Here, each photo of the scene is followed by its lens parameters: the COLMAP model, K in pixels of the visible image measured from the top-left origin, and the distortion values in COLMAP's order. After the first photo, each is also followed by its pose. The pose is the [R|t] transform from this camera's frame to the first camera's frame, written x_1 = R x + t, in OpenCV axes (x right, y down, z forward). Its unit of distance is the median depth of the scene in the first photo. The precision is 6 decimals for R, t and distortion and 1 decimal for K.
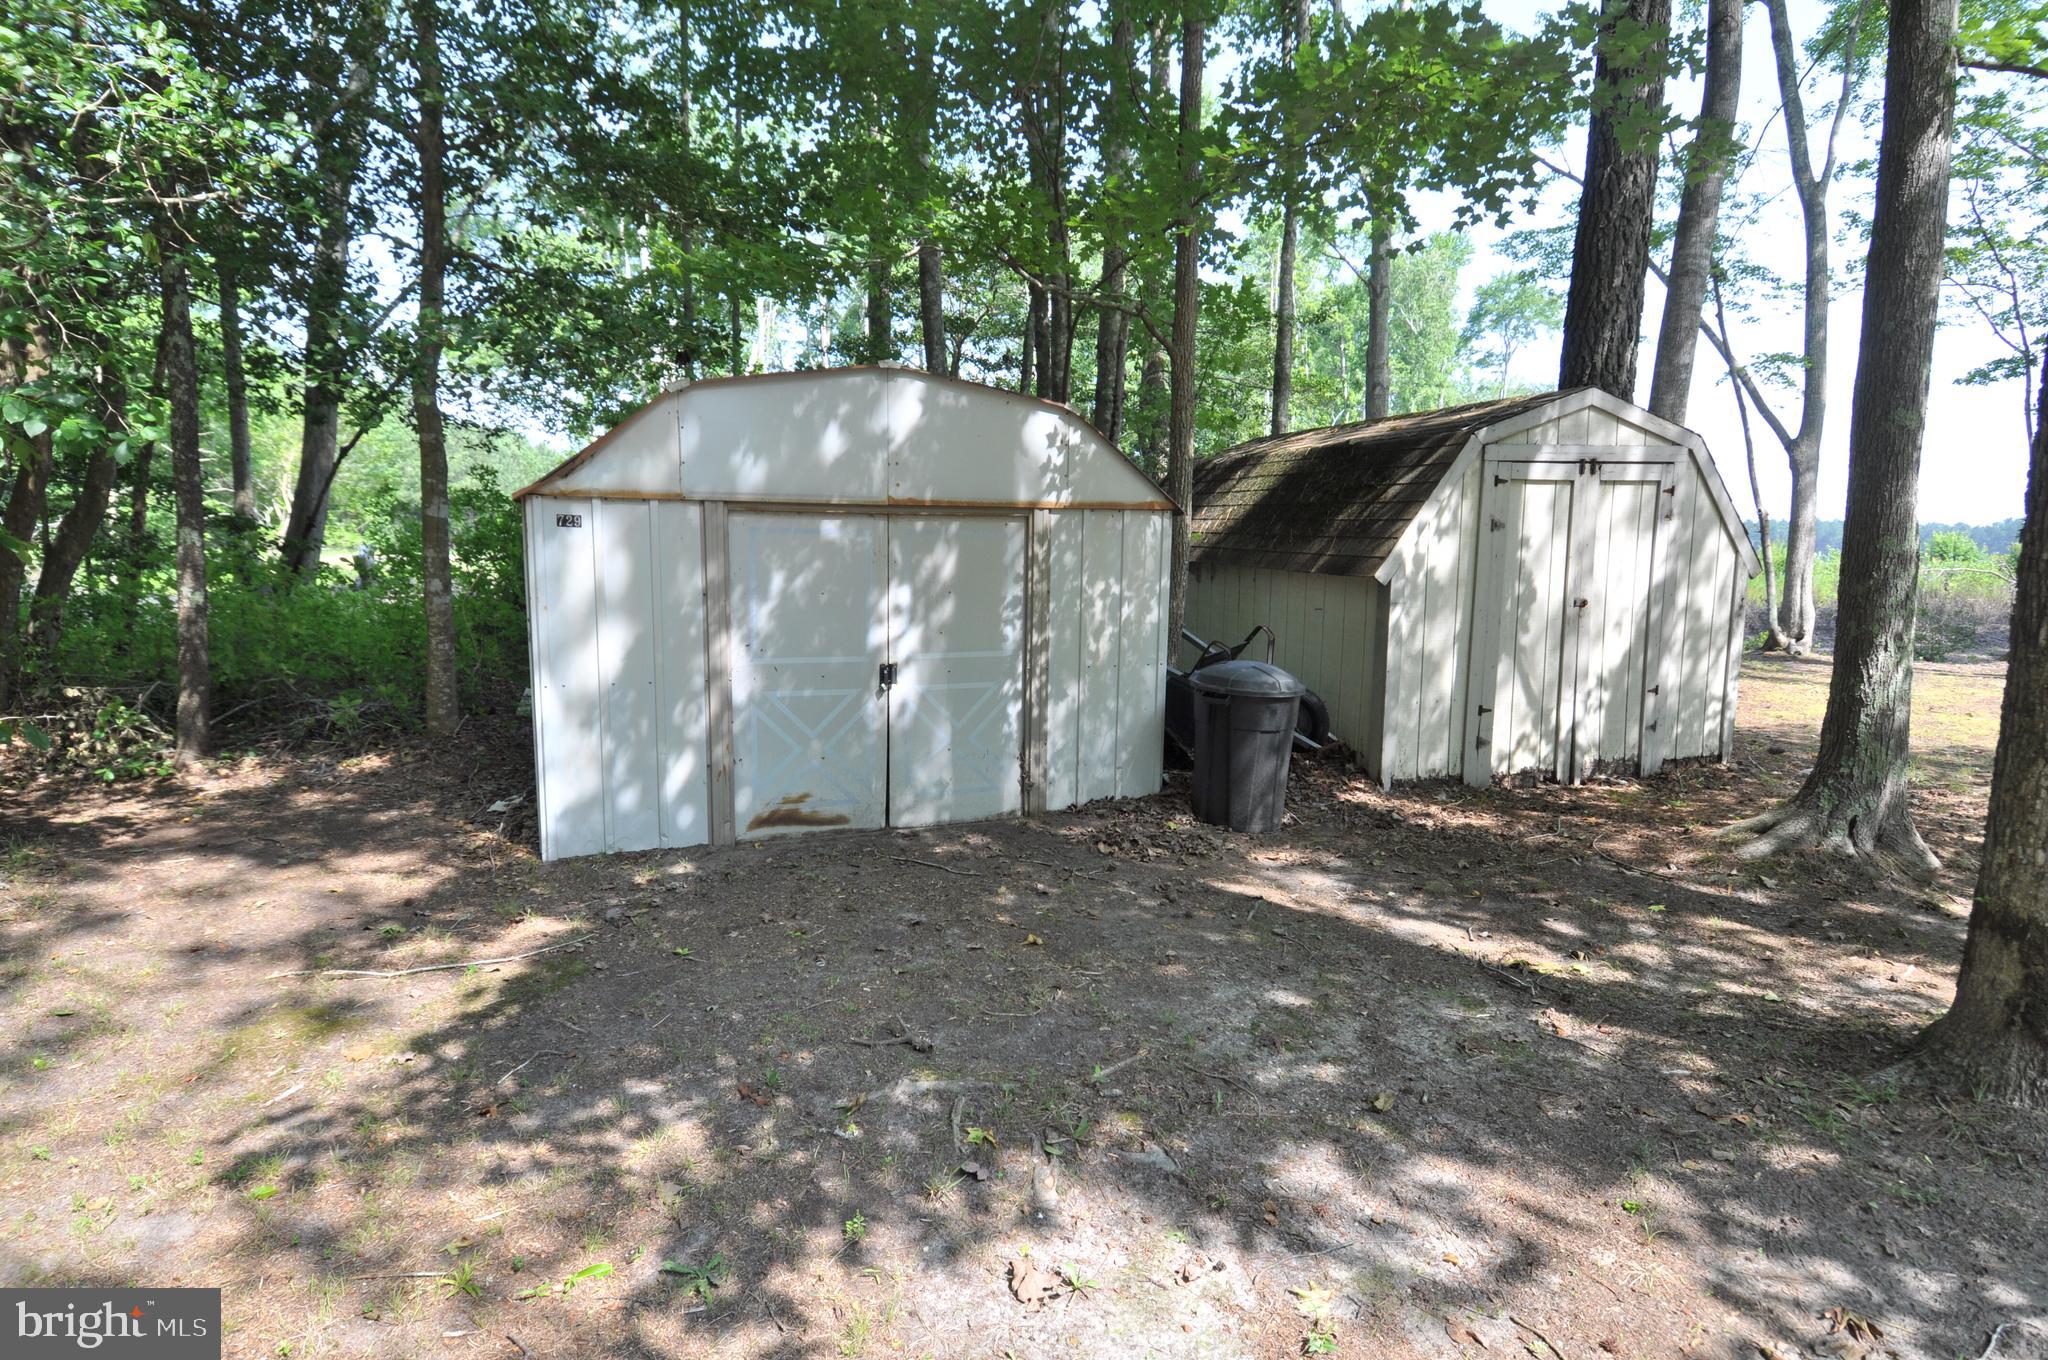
lens RADIAL K [[1051.7, 0, 1022.4], [0, 1051.7, 676.5], [0, 0, 1]] dist [-0.002274, -0.006114]
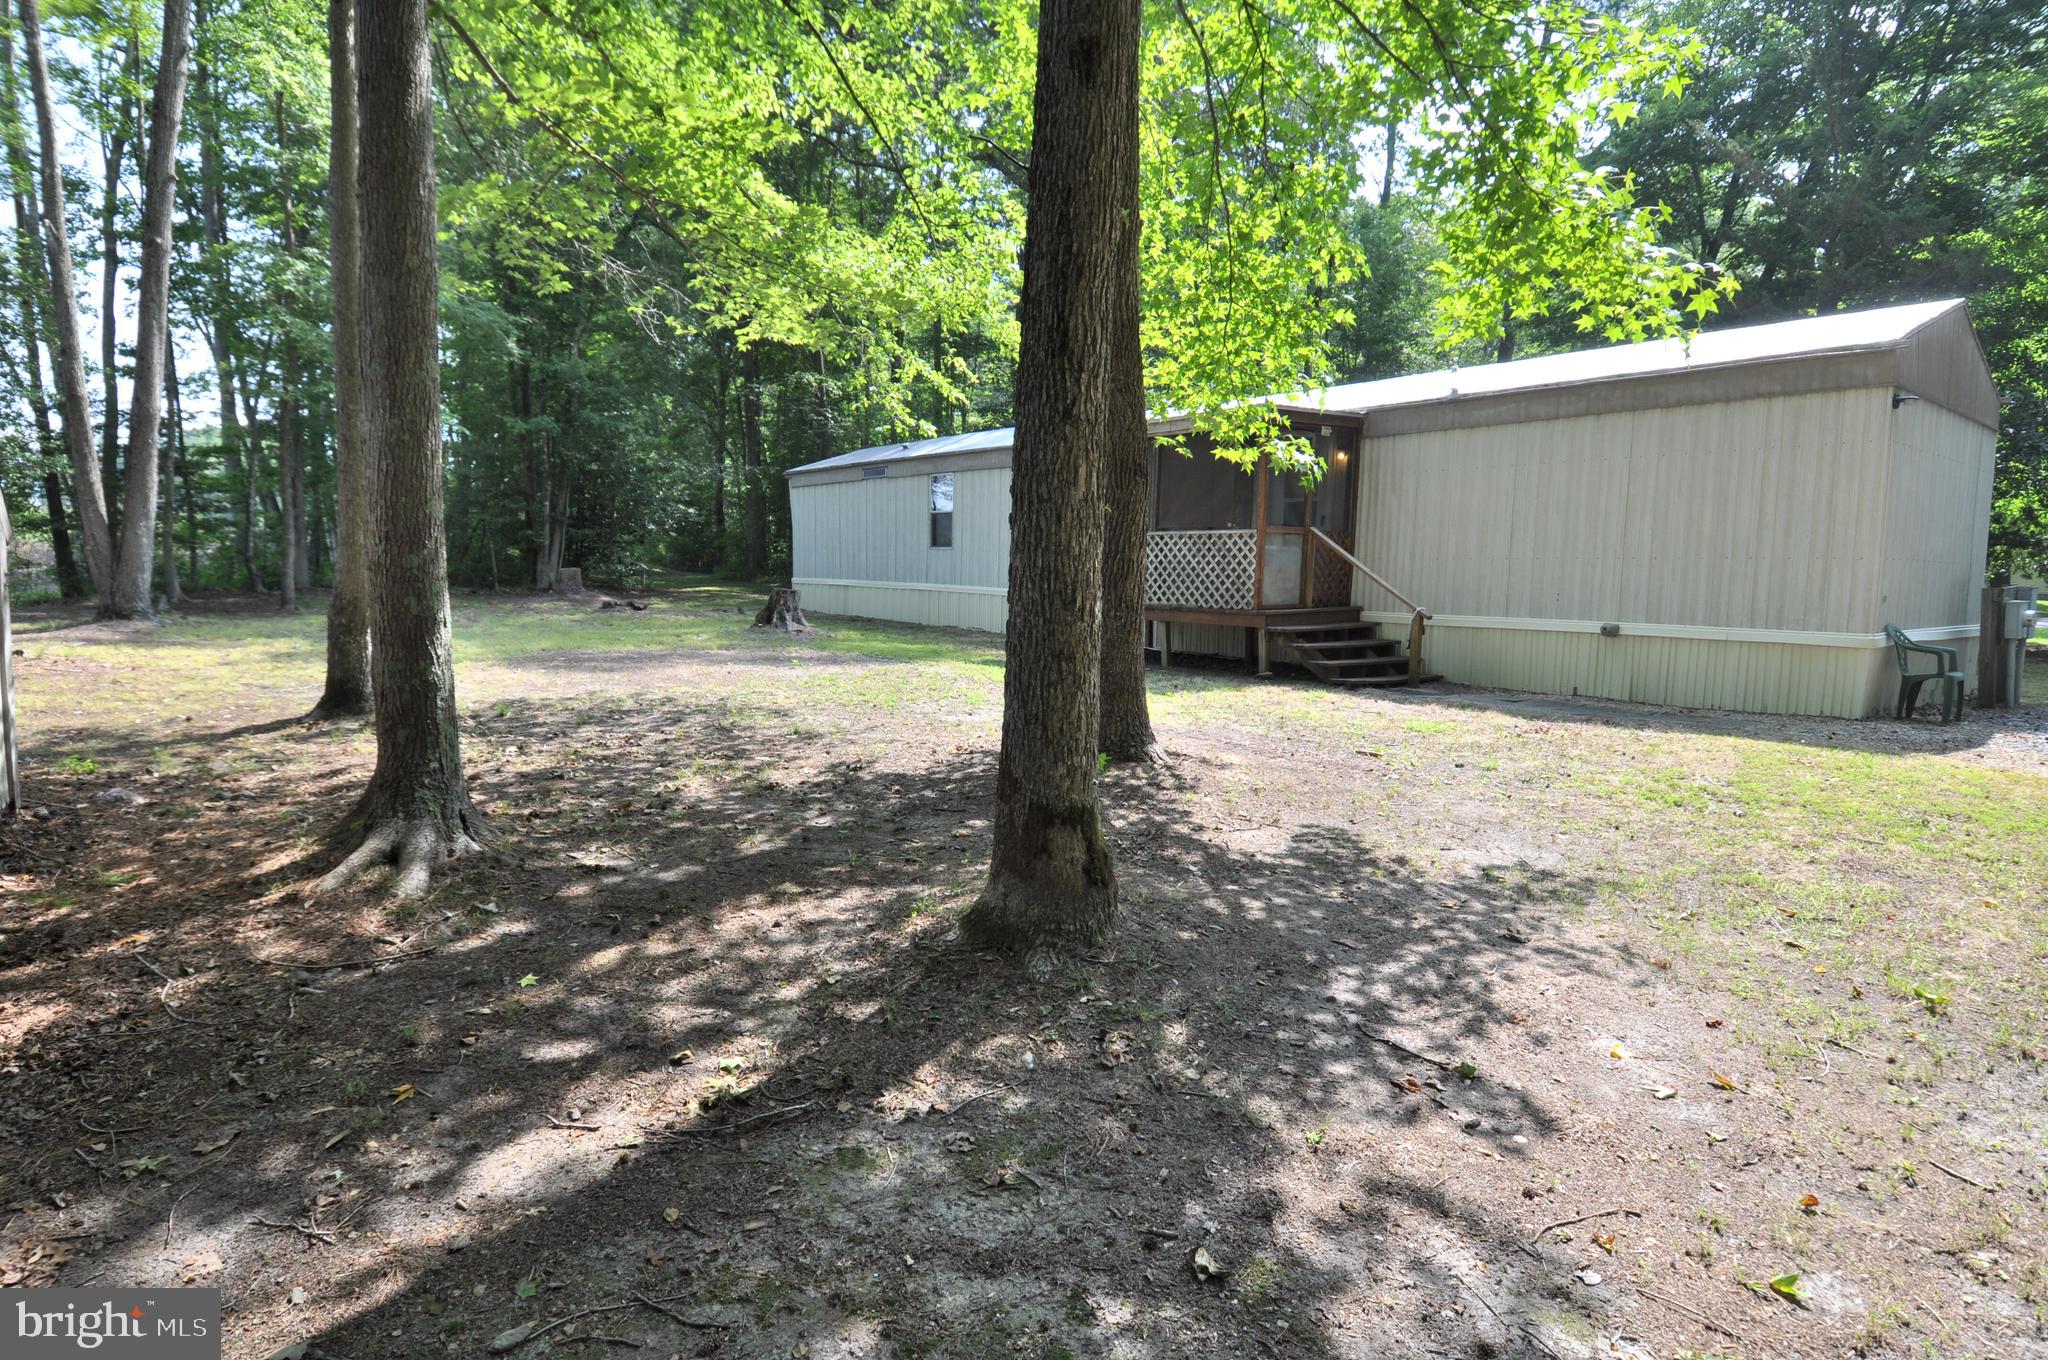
lens RADIAL K [[1051.7, 0, 1019.7], [0, 1051.7, 673.1], [0, 0, 1]] dist [-0.002274, -0.006114]
pose [[-0.201503, -0.123984, 0.971609, -0.211336], [0.092987, 0.985055, 0.144984, -0.088933], [-0.975064, 0.119562, -0.186963, 0.868242]]
